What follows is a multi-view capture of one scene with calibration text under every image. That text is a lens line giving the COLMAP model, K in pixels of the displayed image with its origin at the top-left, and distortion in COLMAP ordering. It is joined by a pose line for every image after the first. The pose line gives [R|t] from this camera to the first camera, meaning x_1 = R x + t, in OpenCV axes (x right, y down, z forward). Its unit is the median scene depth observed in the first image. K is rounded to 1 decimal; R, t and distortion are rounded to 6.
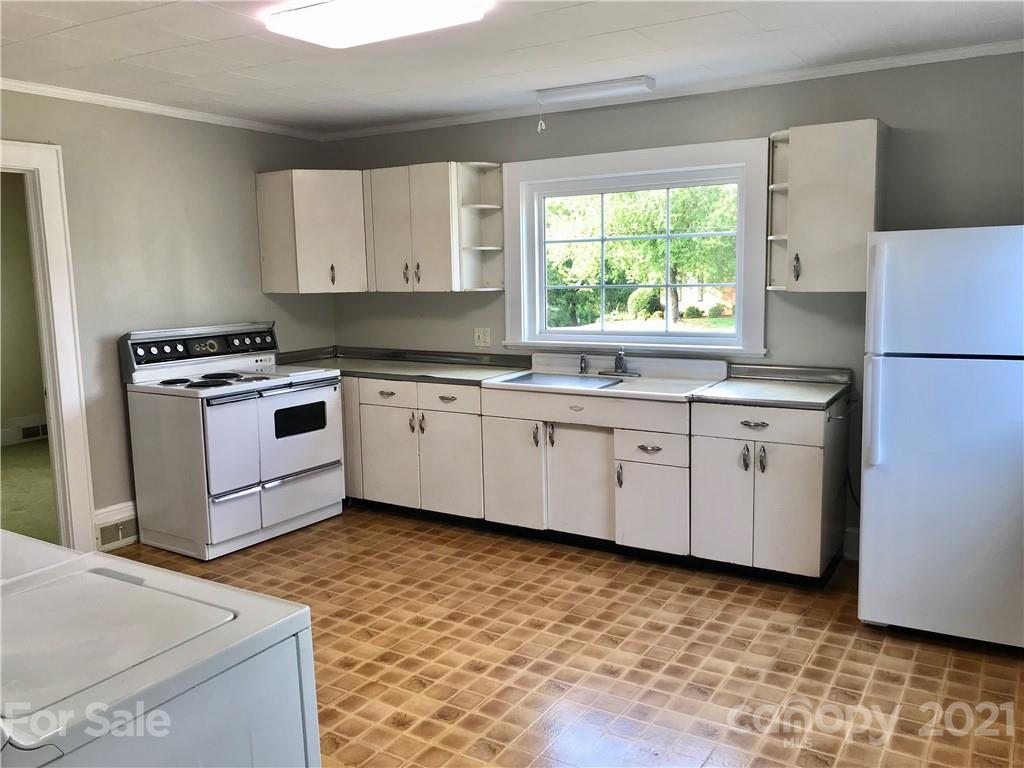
lens RADIAL K [[844.2, 0, 507.8], [0, 844.2, 375.4], [0, 0, 1]] dist [0.047419, -0.041880]
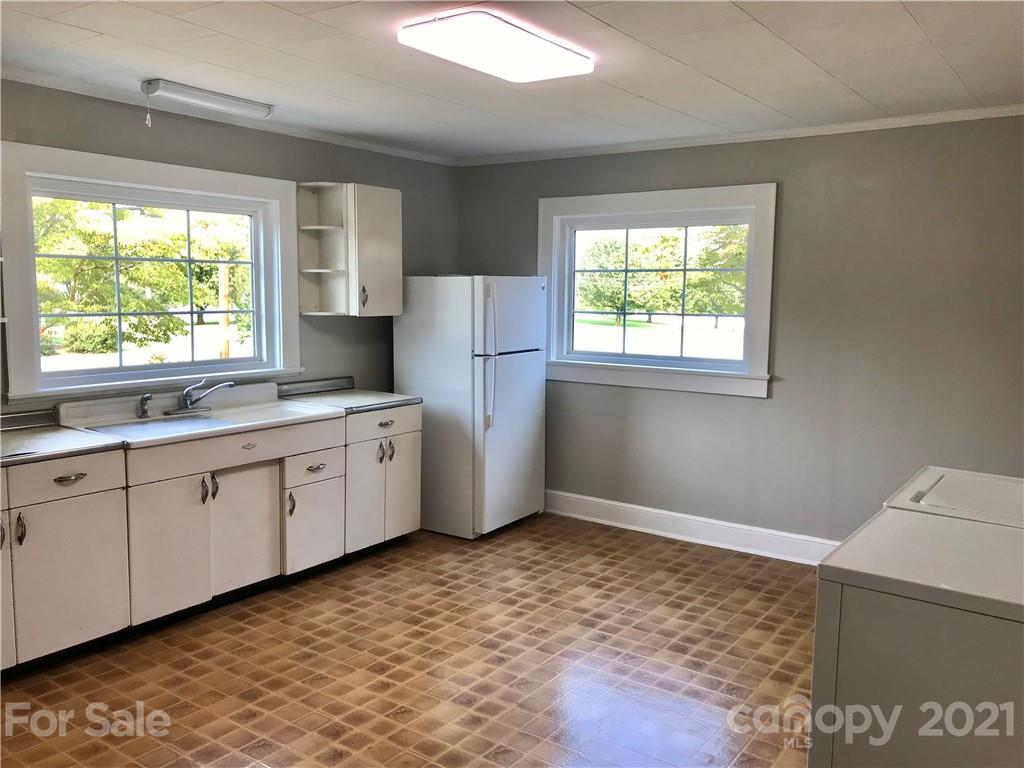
lens RADIAL K [[844.2, 0, 504.0], [0, 844.2, 389.6], [0, 0, 1]] dist [0.047419, -0.041880]
pose [[0.082673, -0.100697, 0.991476, -0.780984], [0.124786, 0.988098, 0.089949, -0.068163], [-0.988733, 0.116286, 0.094255, 0.618709]]
